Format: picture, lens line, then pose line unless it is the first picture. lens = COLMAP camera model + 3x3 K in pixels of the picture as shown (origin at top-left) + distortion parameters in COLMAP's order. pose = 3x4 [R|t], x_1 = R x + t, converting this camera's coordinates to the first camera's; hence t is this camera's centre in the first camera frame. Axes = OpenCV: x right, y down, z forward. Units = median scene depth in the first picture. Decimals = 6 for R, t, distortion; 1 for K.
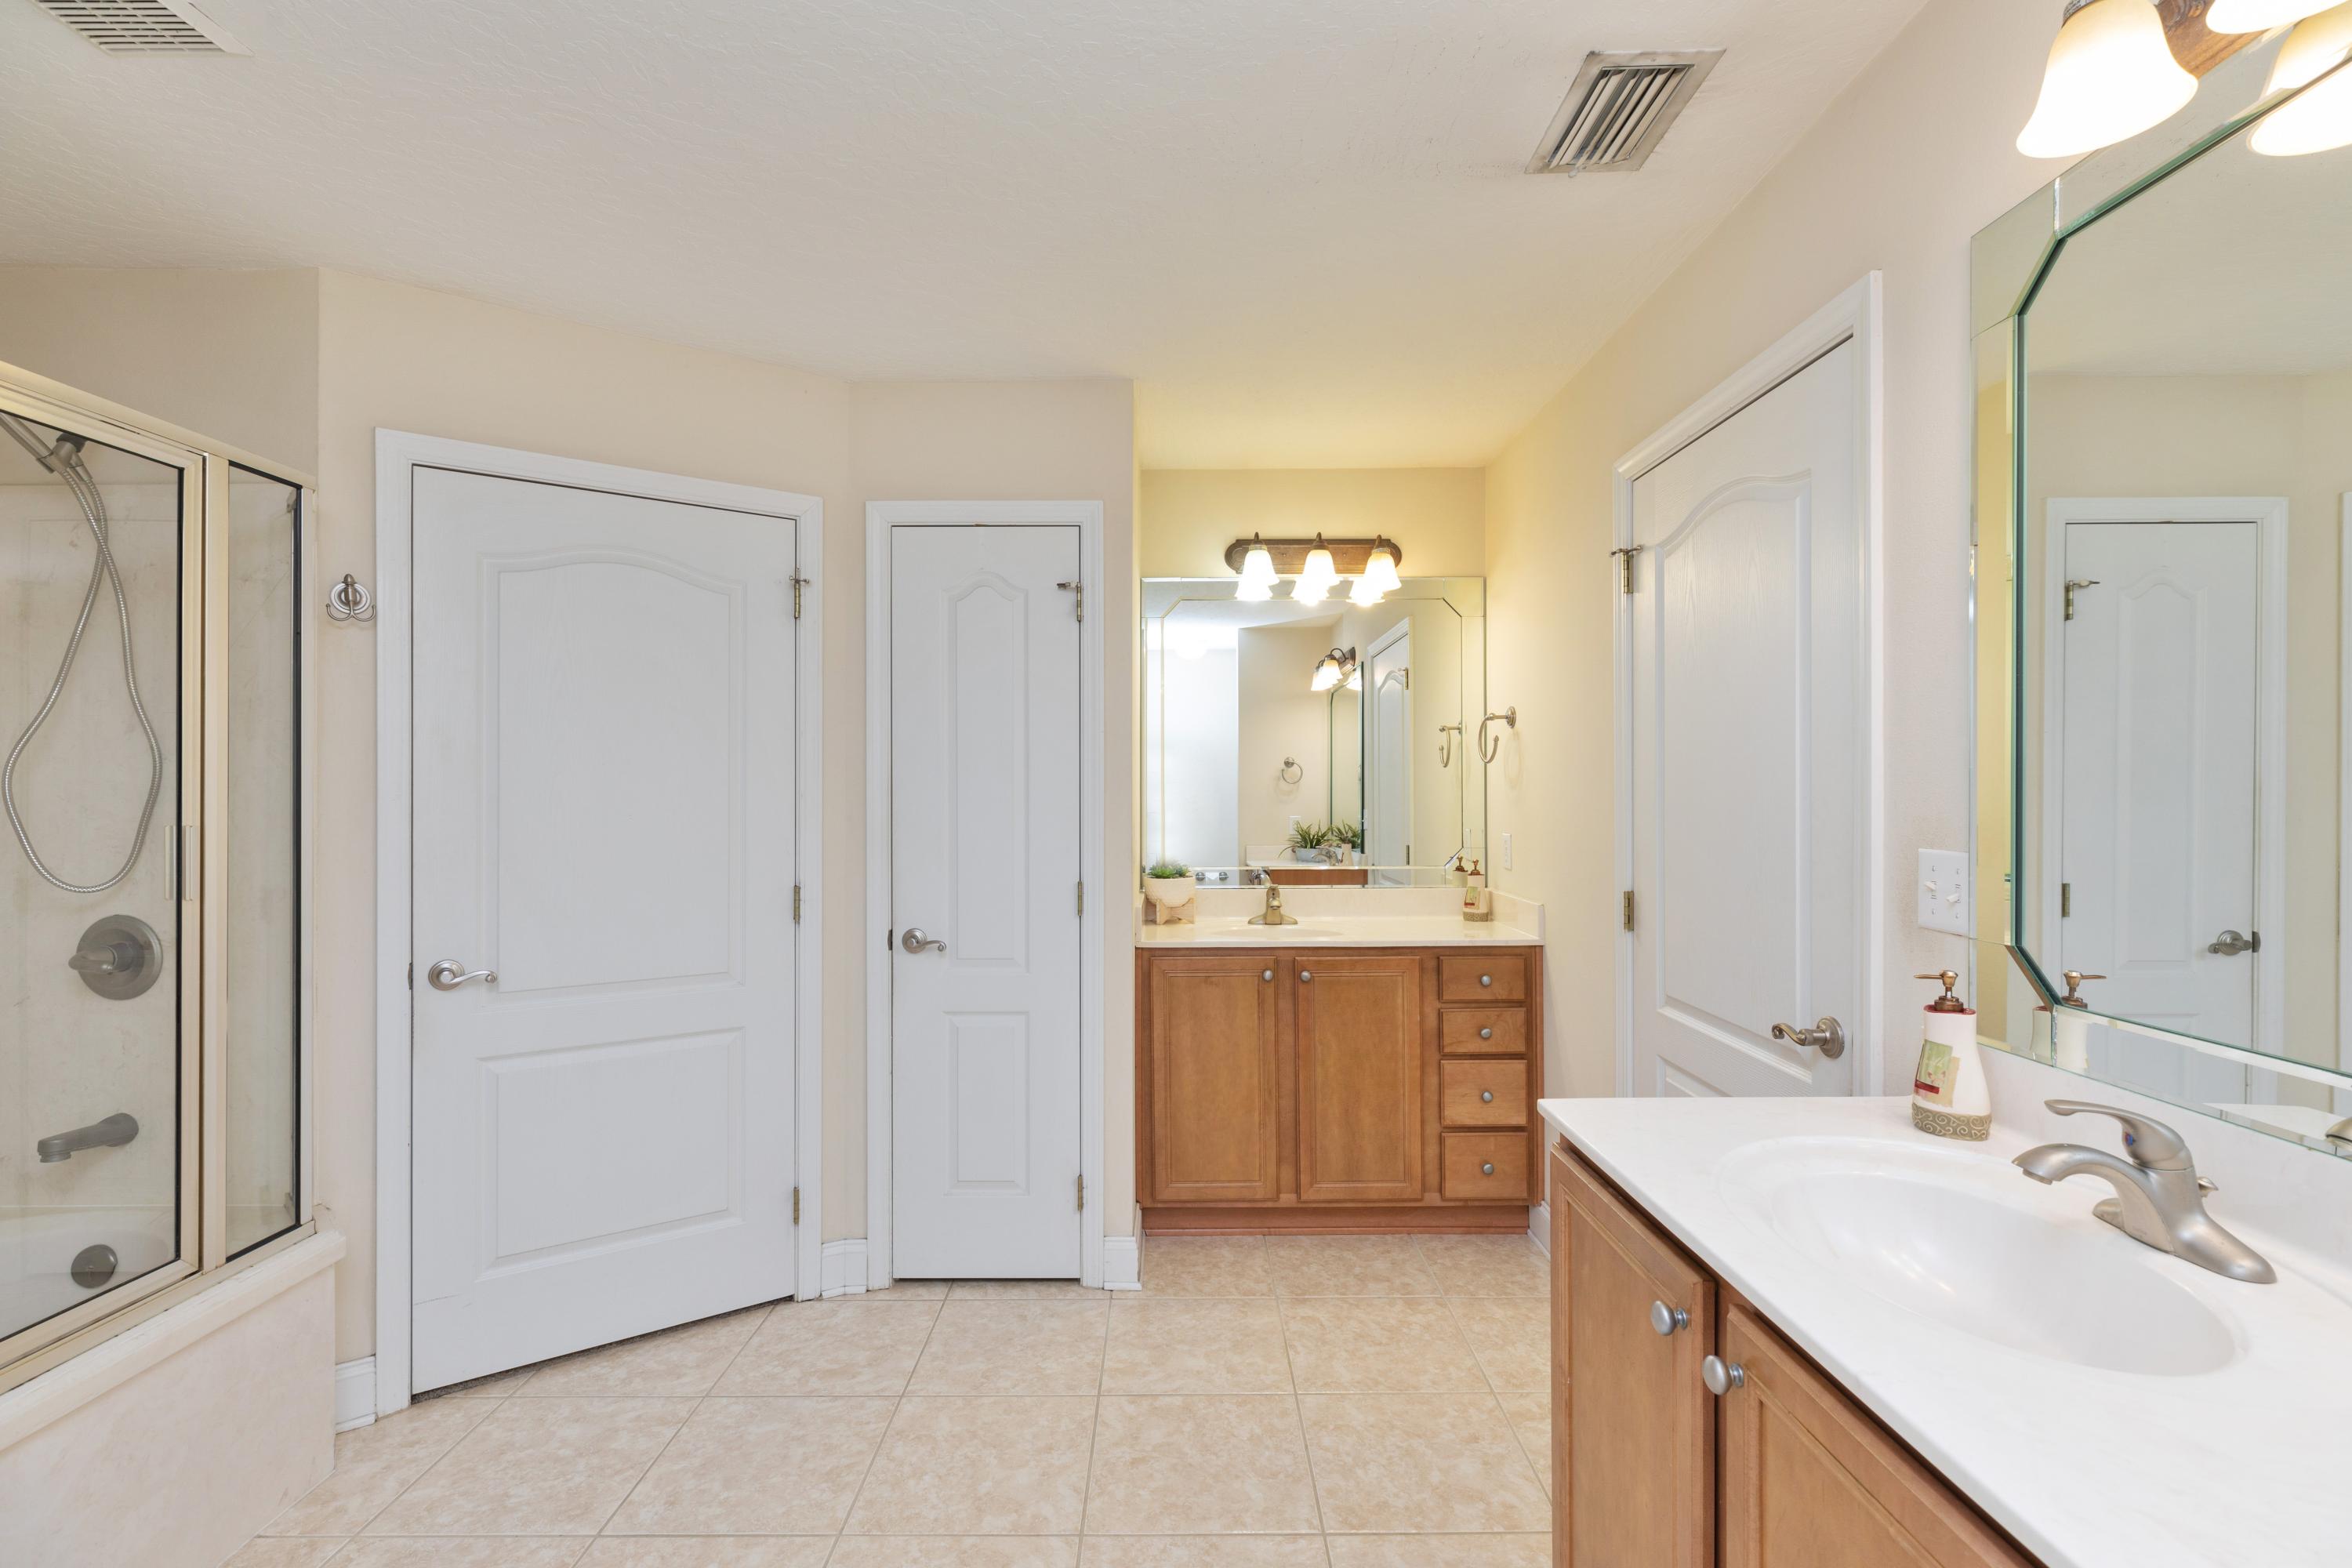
lens RADIAL K [[1064.6, 0, 1174.8], [0, 1064.6, 794.1], [0, 0, 1]] dist [0.009503, -0.002060]
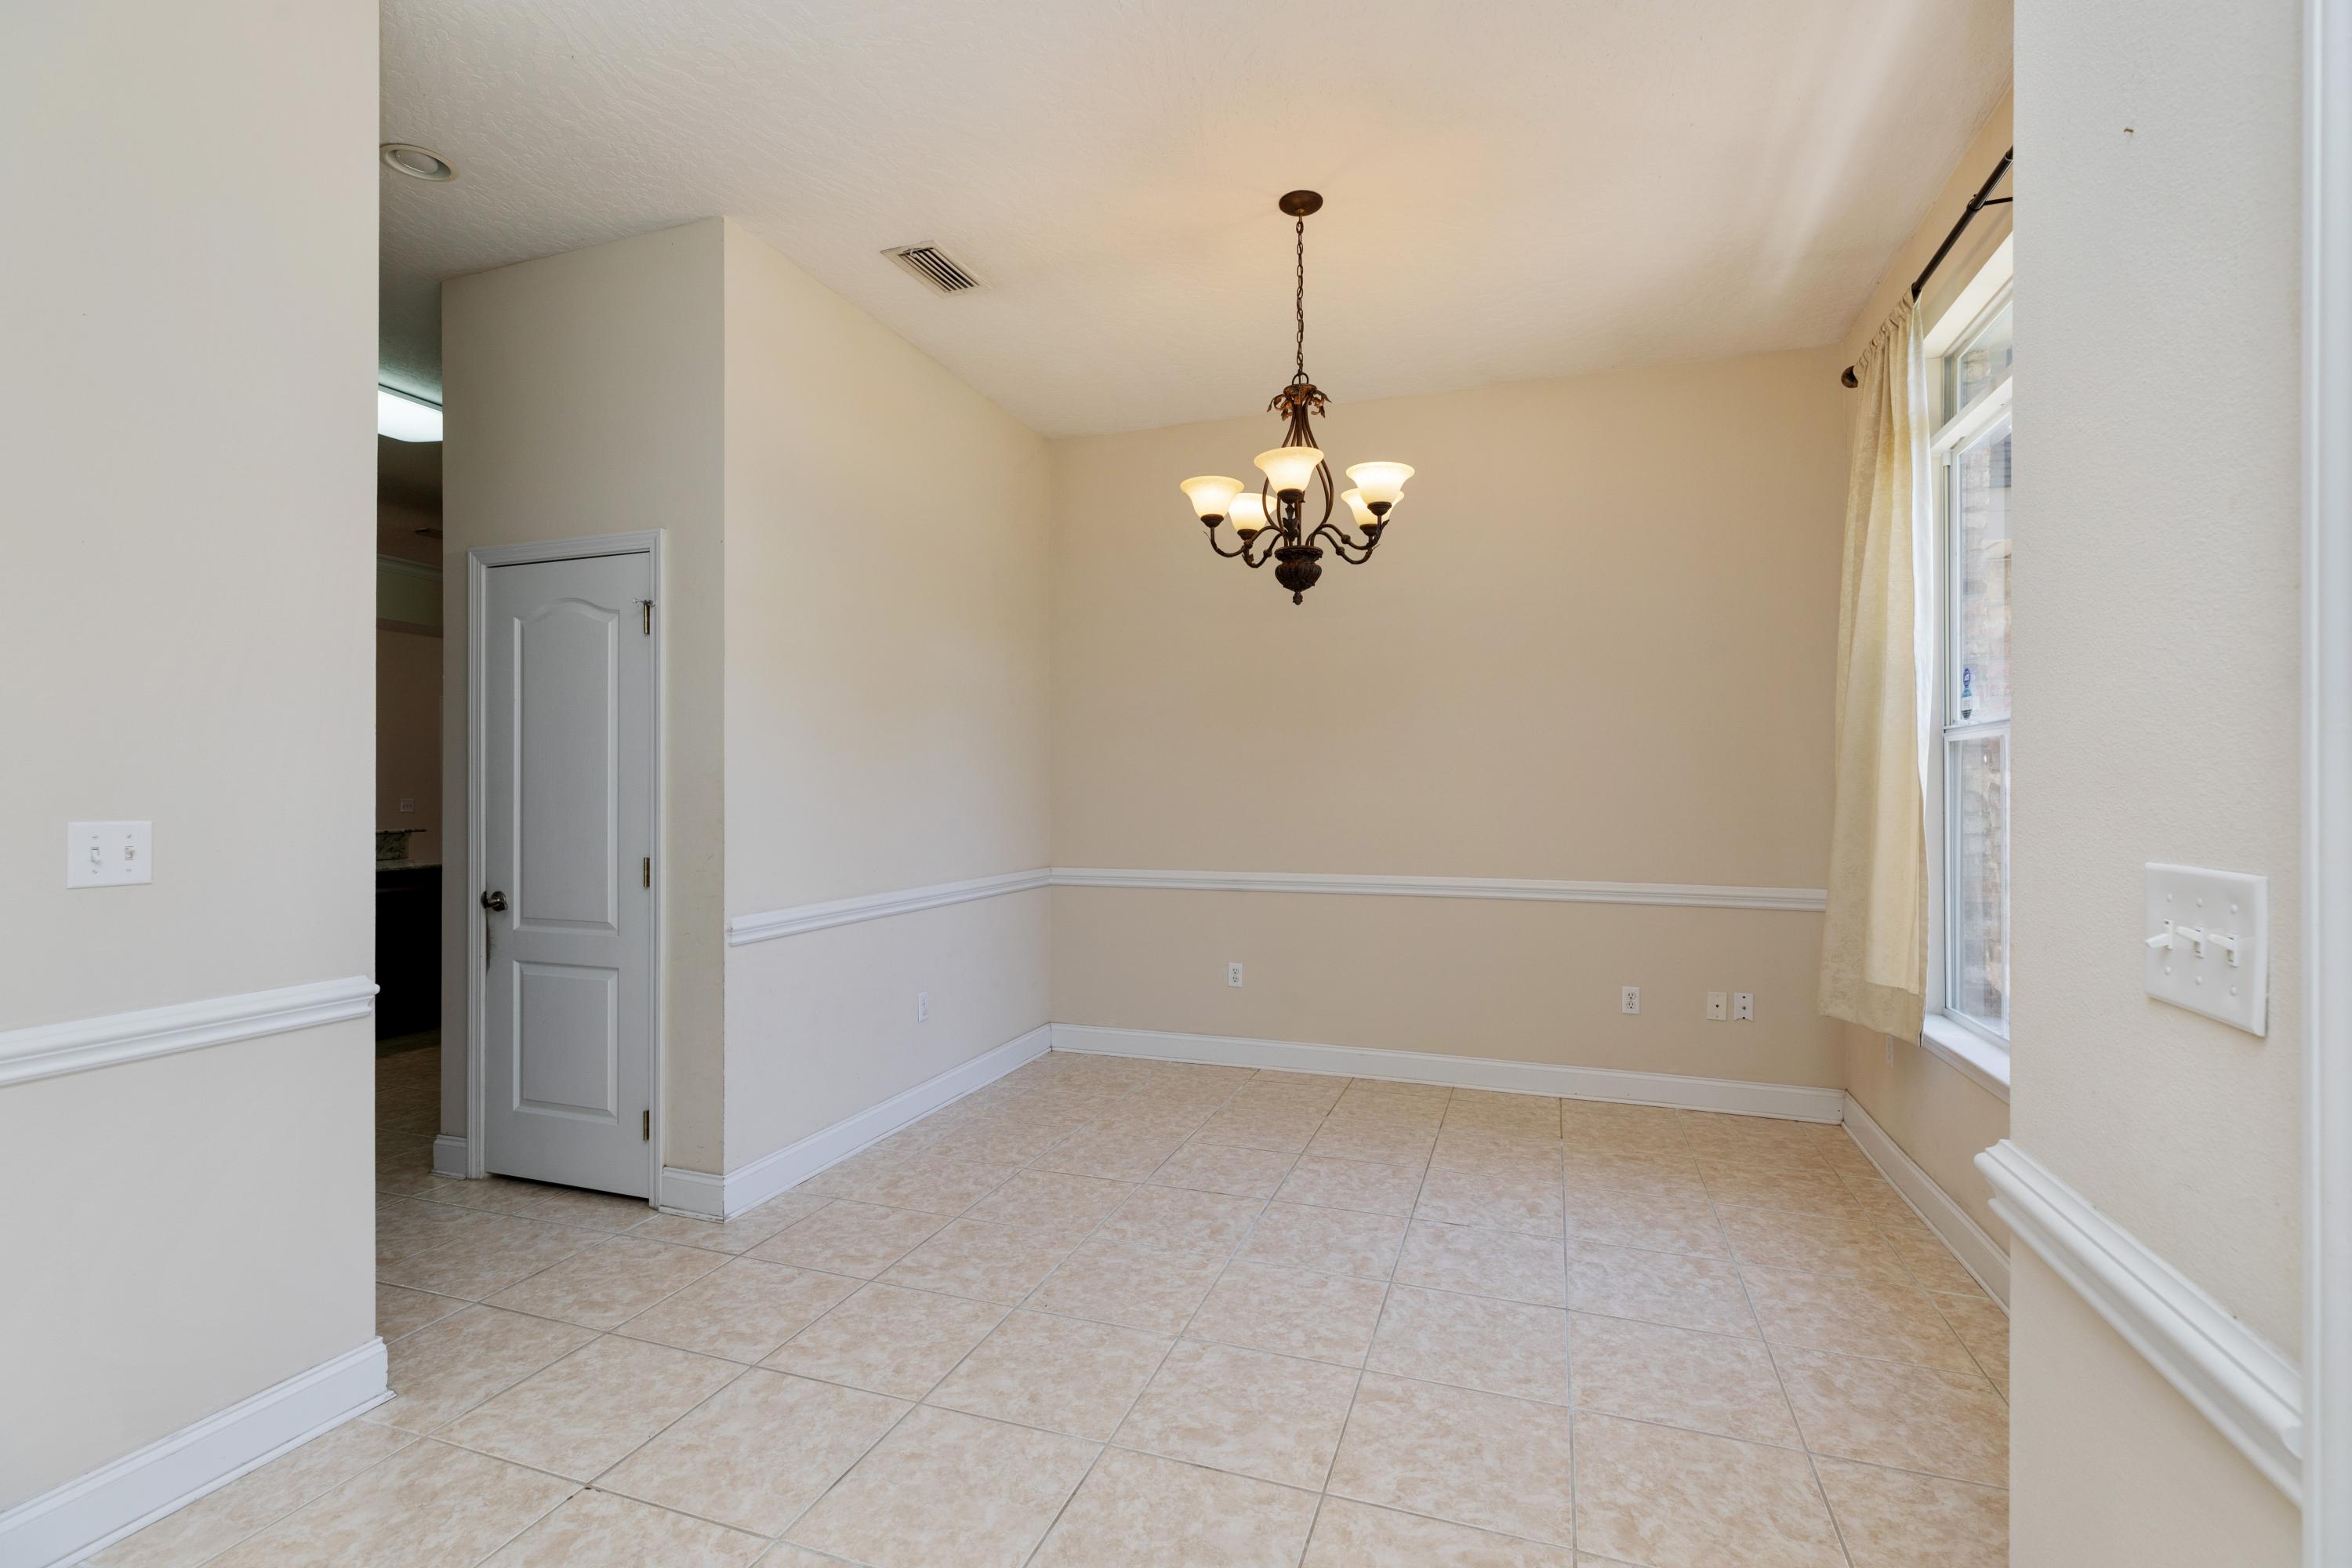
lens RADIAL K [[1064.6, 0, 1186.6], [0, 1064.6, 790.3], [0, 0, 1]] dist [0.009503, -0.002060]
pose [[-0.944416, -0.003810, 0.328731, 0.271334], [-0.003763, 0.999993, 0.000781, 0.013714], [-0.328732, -0.000500, -0.944423, 1.780658]]
